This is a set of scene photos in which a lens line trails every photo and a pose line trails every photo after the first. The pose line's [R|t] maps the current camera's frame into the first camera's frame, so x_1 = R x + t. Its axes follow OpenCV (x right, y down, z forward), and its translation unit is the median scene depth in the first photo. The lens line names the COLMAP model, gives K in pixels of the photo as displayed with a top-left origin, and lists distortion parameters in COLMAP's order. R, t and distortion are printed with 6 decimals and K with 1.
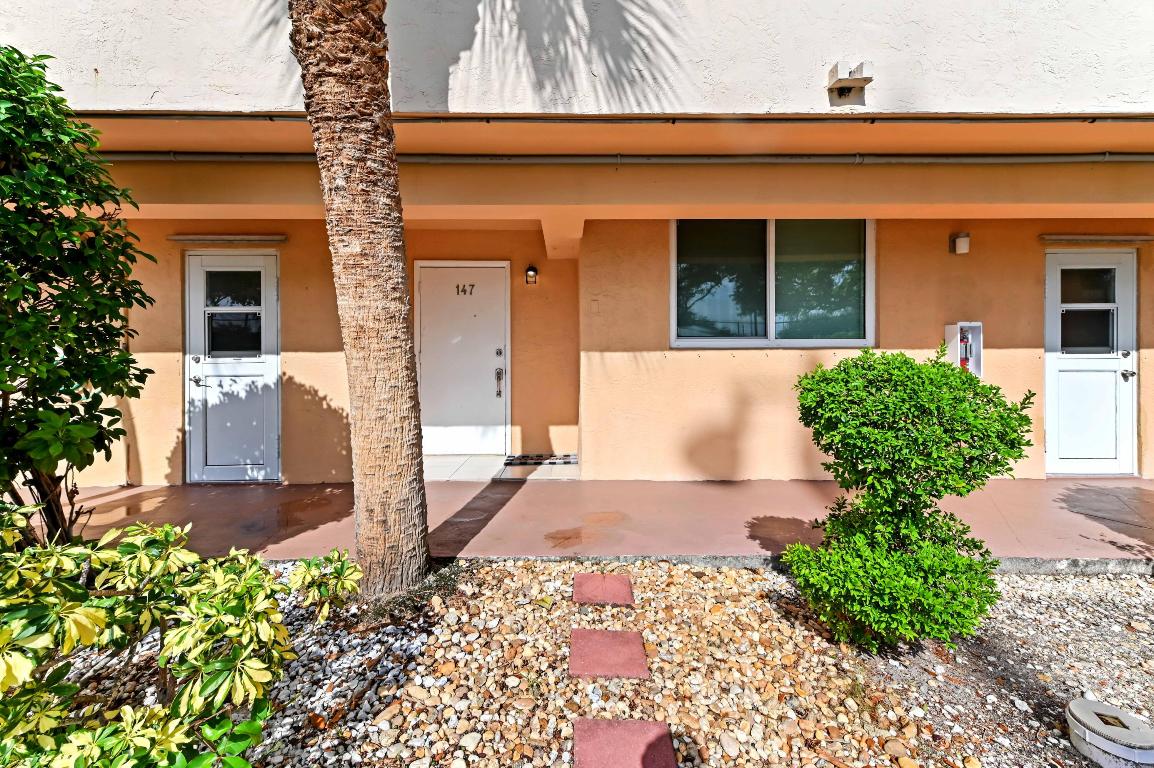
lens RADIAL K [[458.9, 0, 572.1], [0, 458.9, 354.7], [0, 0, 1]] dist [0.007543, 0.000192]
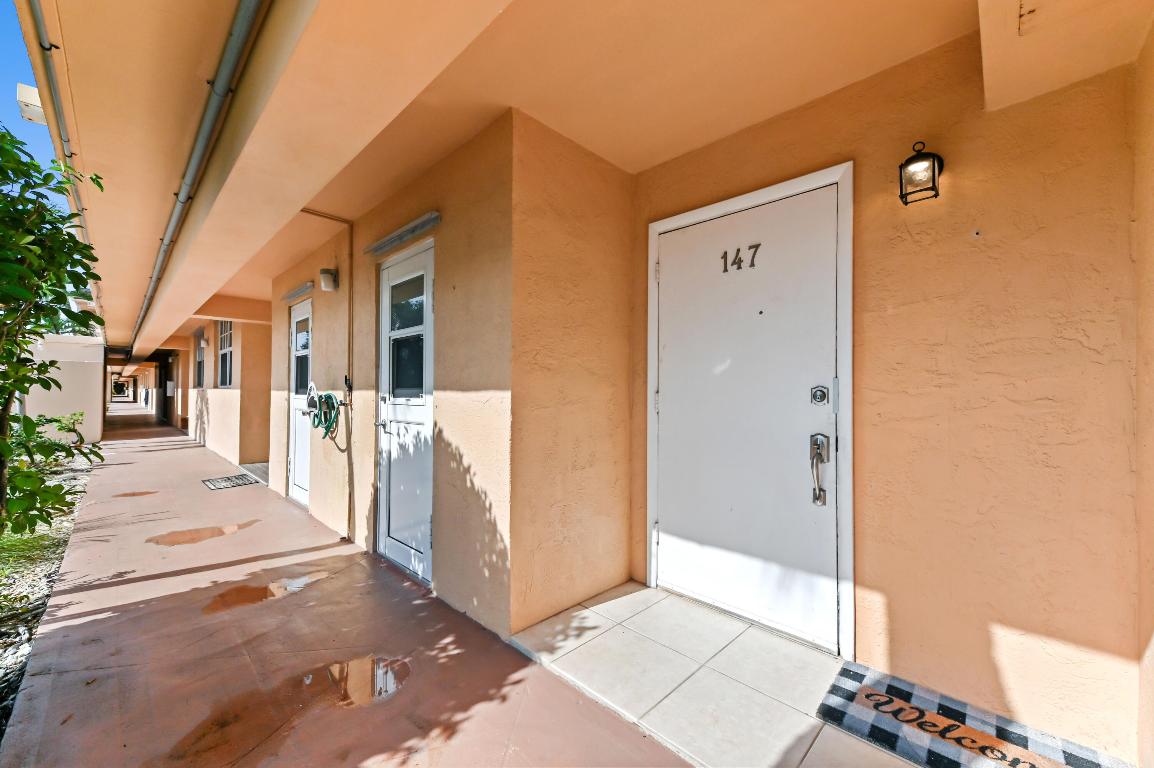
lens RADIAL K [[458.9, 0, 565.2], [0, 458.9, 381.0], [0, 0, 1]] dist [0.007543, 0.000192]
pose [[0.702483, -0.008179, -0.711654, -0.032655], [-0.008217, 0.999774, -0.019602, -0.008285], [0.711653, 0.019618, 0.702257, 0.664808]]
